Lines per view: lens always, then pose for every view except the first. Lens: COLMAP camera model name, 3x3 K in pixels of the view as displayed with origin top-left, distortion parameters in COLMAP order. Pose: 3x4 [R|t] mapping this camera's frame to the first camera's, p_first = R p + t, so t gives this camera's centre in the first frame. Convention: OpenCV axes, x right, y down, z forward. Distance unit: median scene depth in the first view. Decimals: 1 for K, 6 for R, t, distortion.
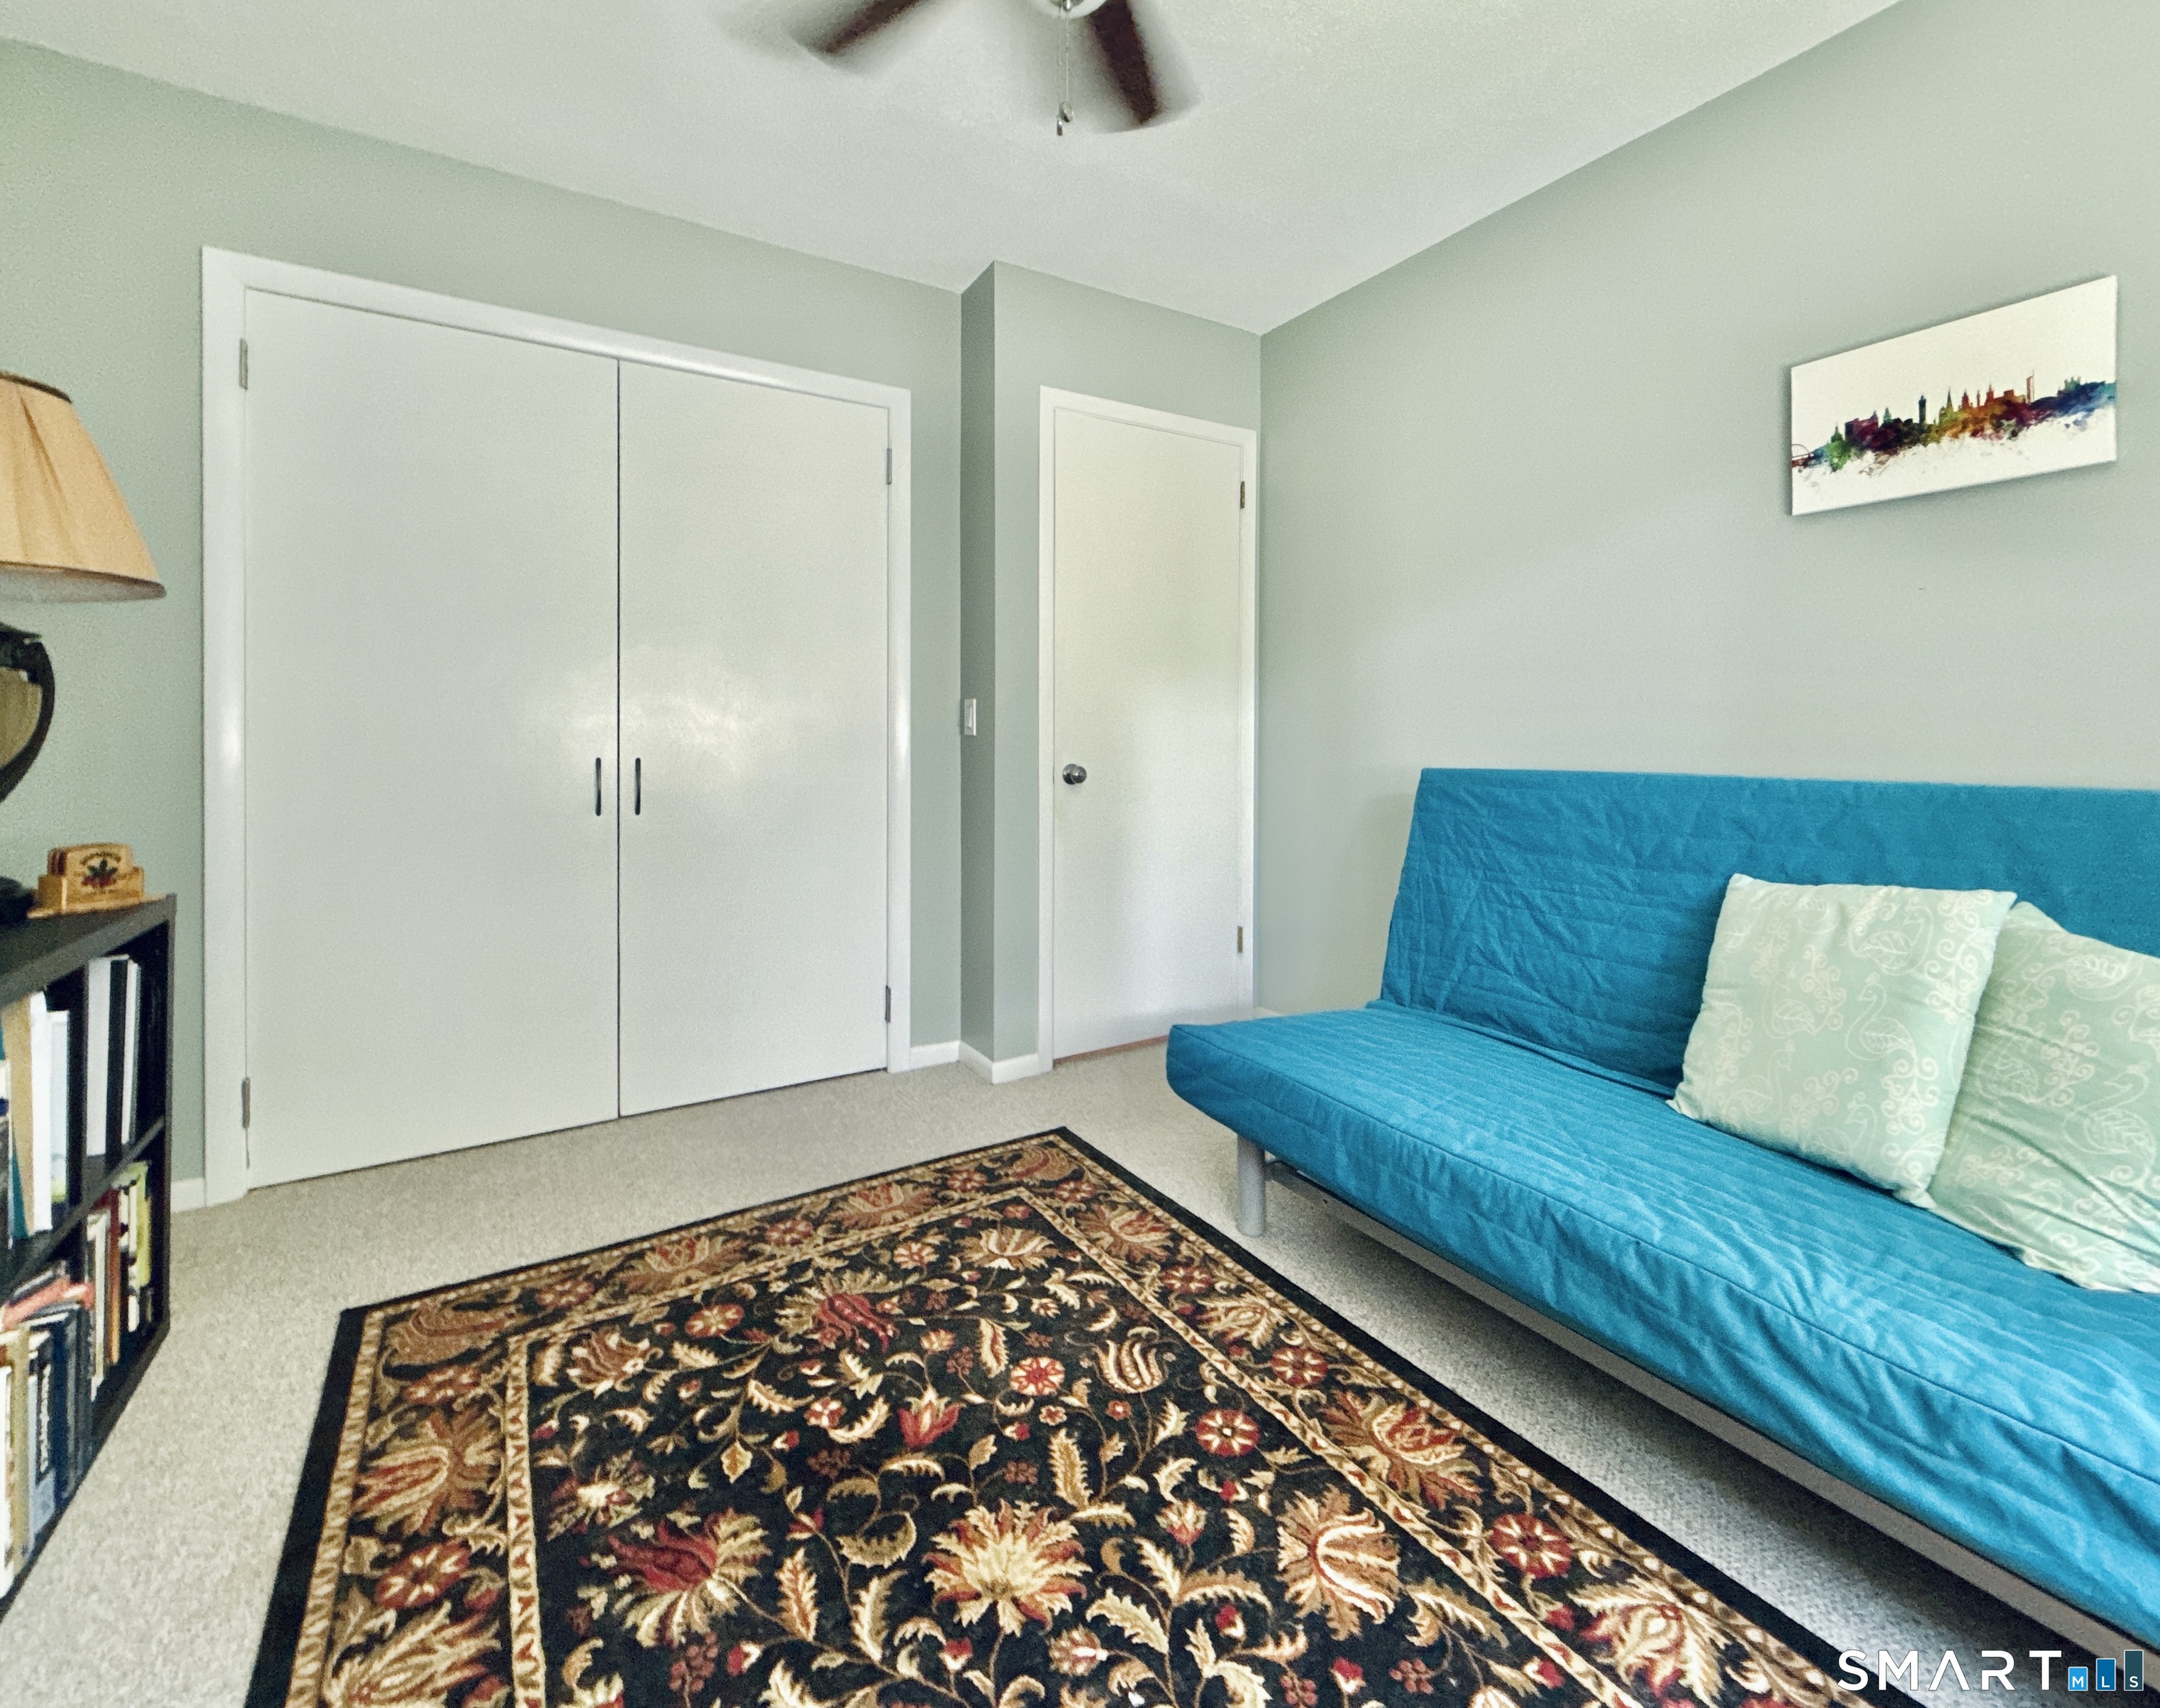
lens RADIAL K [[943.8, 0, 1066.0], [0, 943.8, 736.0], [0, 0, 1]] dist [-0.000988, -0.000005]
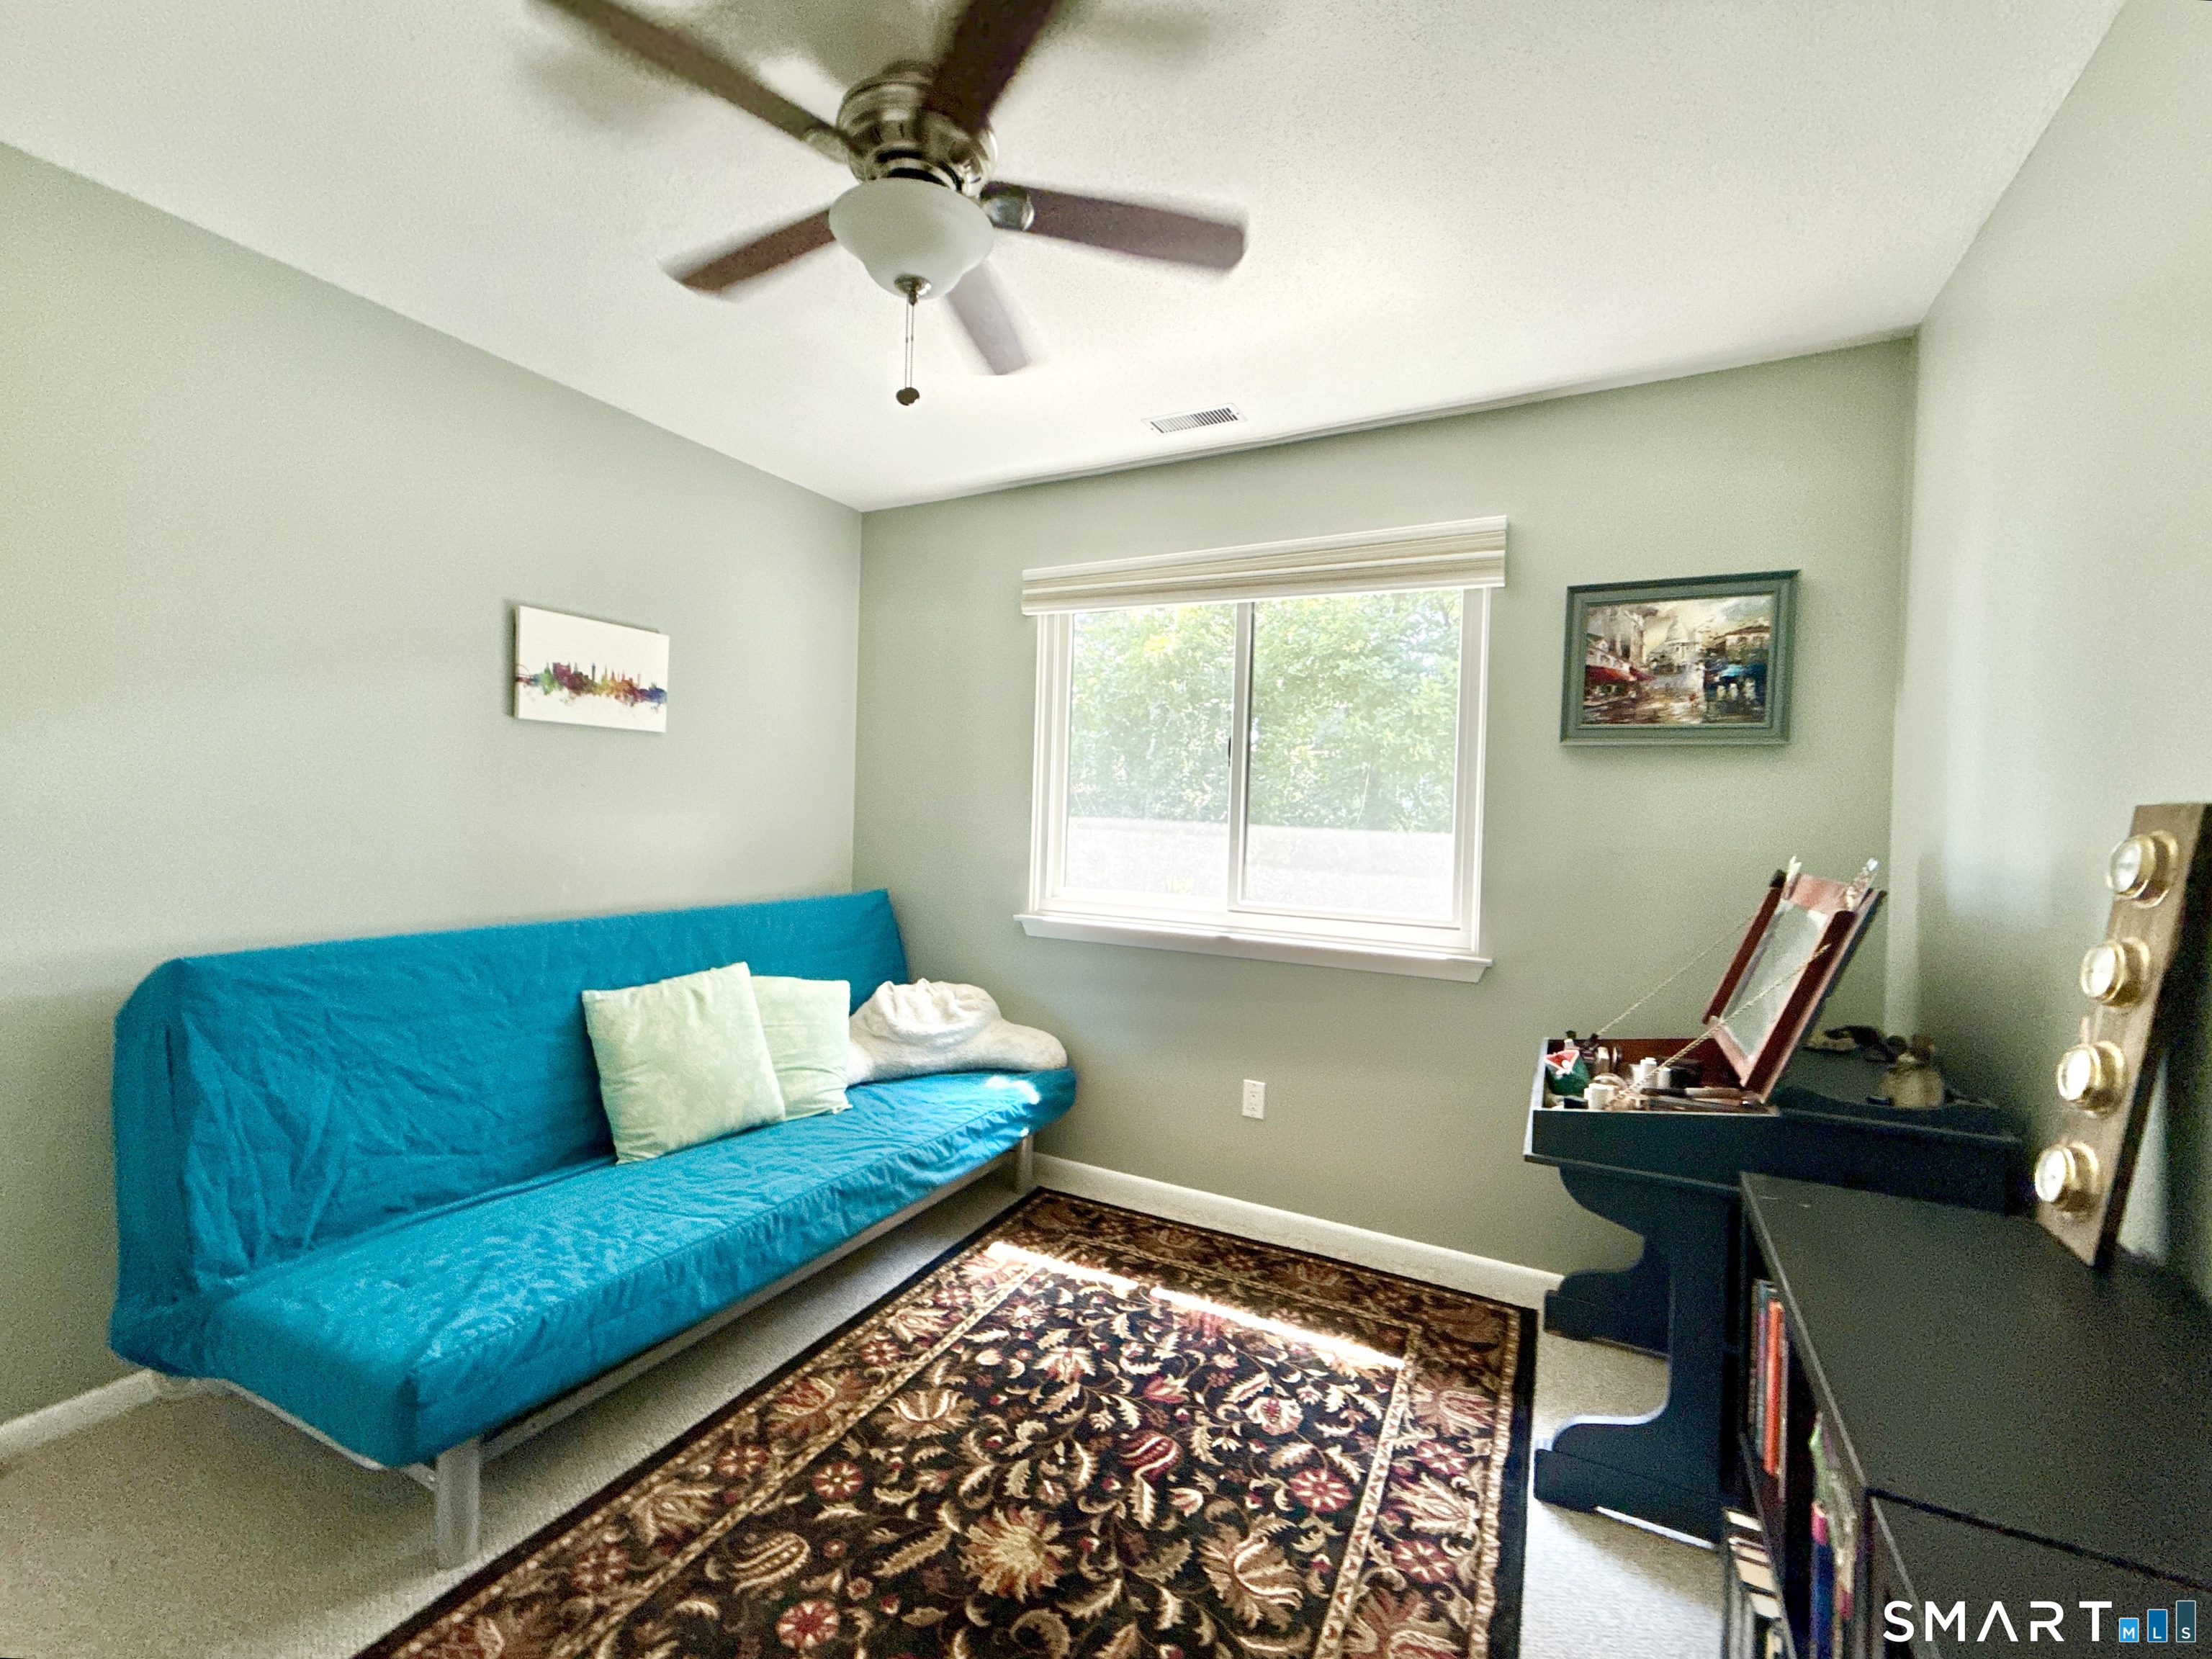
lens RADIAL K [[905.3, 0, 1109.4], [0, 905.3, 827.0], [0, 0, 1]] dist [0.003148, 0.000498]
pose [[-0.521979, -0.020082, 0.852722, -1.125574], [-0.023079, 0.999689, 0.009416, -0.171271], [-0.852646, -0.014765, -0.522281, 1.447287]]
